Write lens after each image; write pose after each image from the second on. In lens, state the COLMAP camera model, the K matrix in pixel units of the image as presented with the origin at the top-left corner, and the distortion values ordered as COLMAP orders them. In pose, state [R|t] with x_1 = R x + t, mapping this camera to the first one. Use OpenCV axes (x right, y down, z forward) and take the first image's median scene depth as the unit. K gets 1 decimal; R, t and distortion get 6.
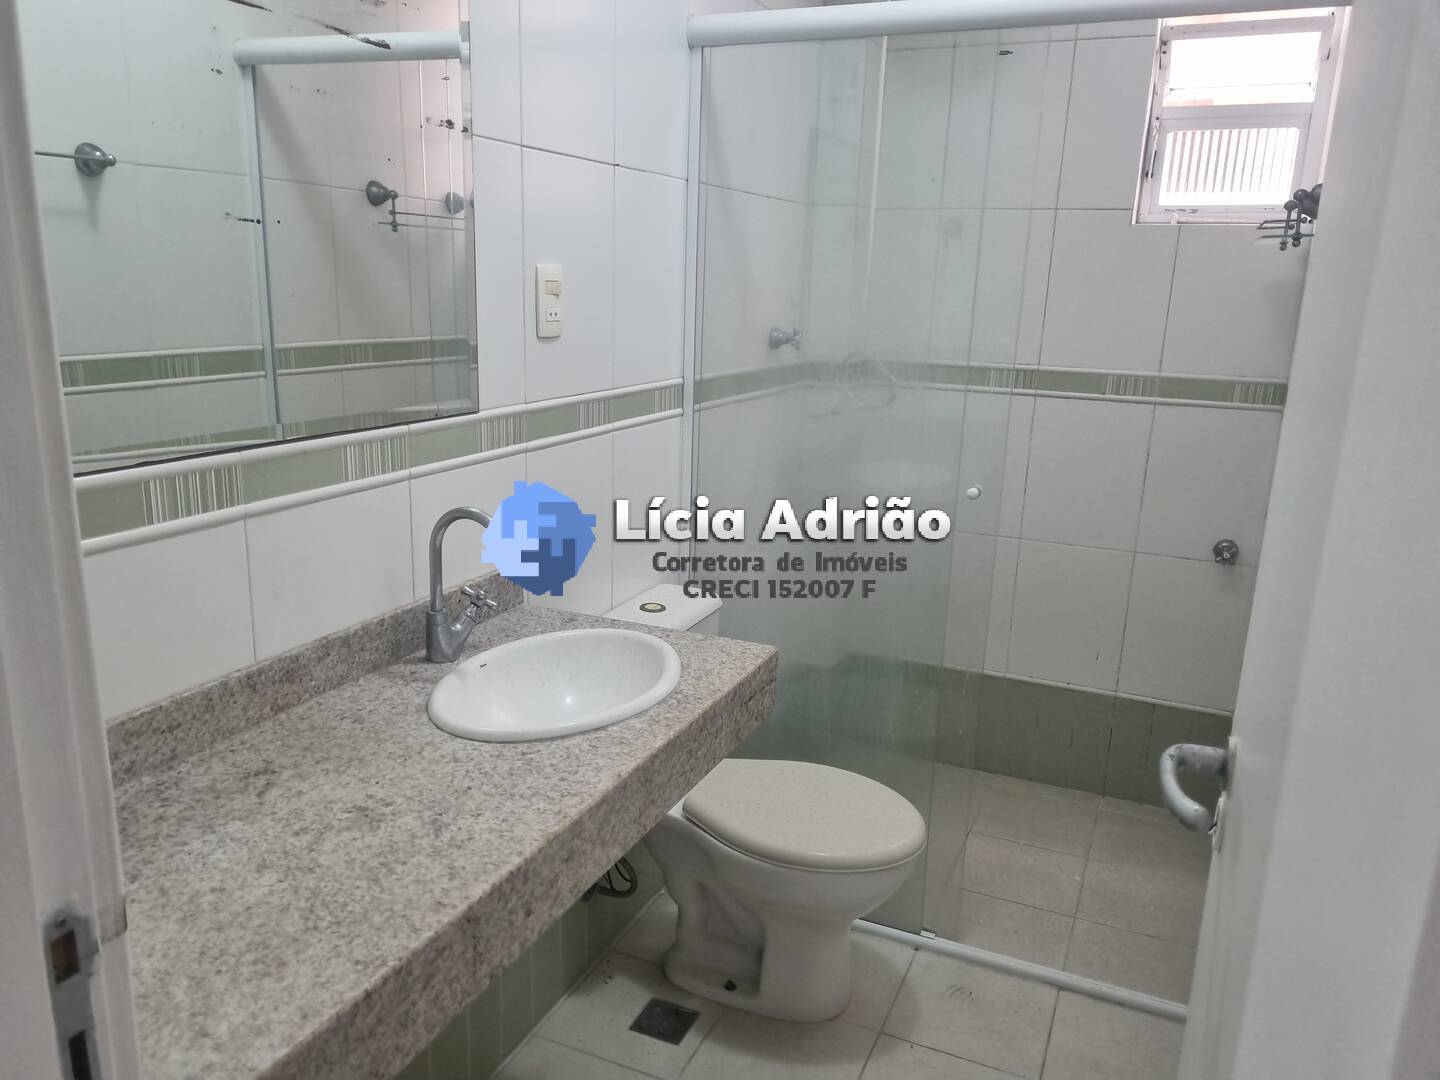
lens RADIAL K [[1088.3, 0, 704.9], [0, 1088.3, 550.9], [0, 0, 1]] dist [0.054475, -0.045975]
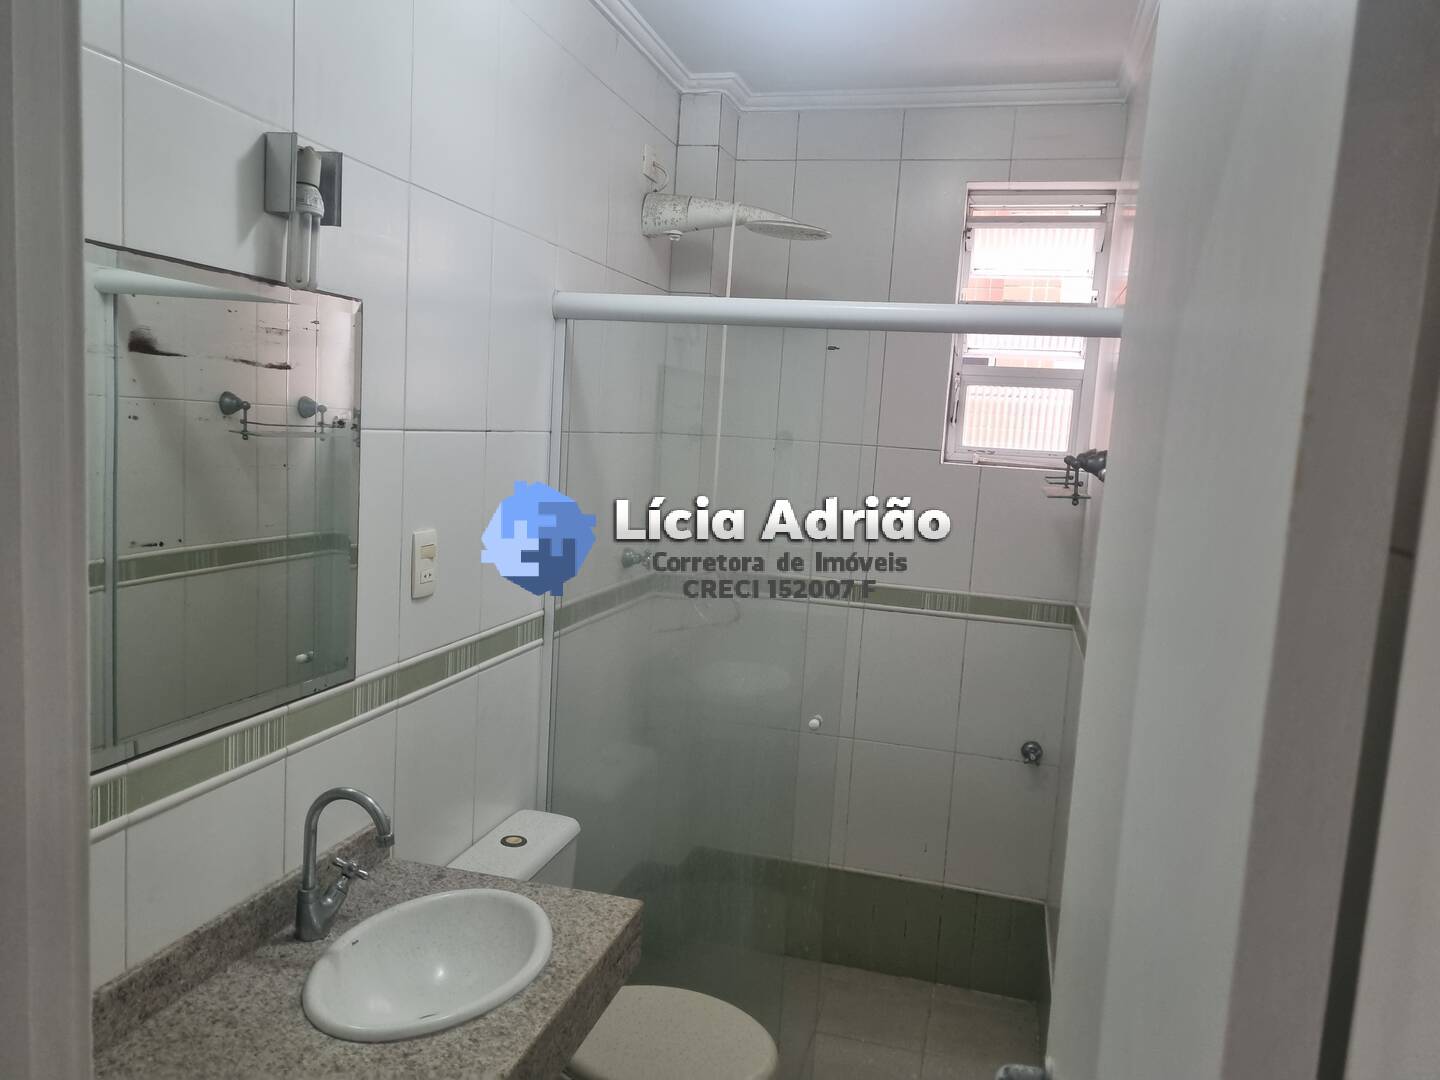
lens RADIAL K [[1088.3, 0, 715.4], [0, 1088.3, 548.9], [0, 0, 1]] dist [0.054475, -0.045975]
pose [[0.986643, 0.009259, 0.162634, -0.037442], [0.010246, 0.992880, -0.118680, -0.118382], [-0.162575, 0.118761, 0.979523, -0.087513]]
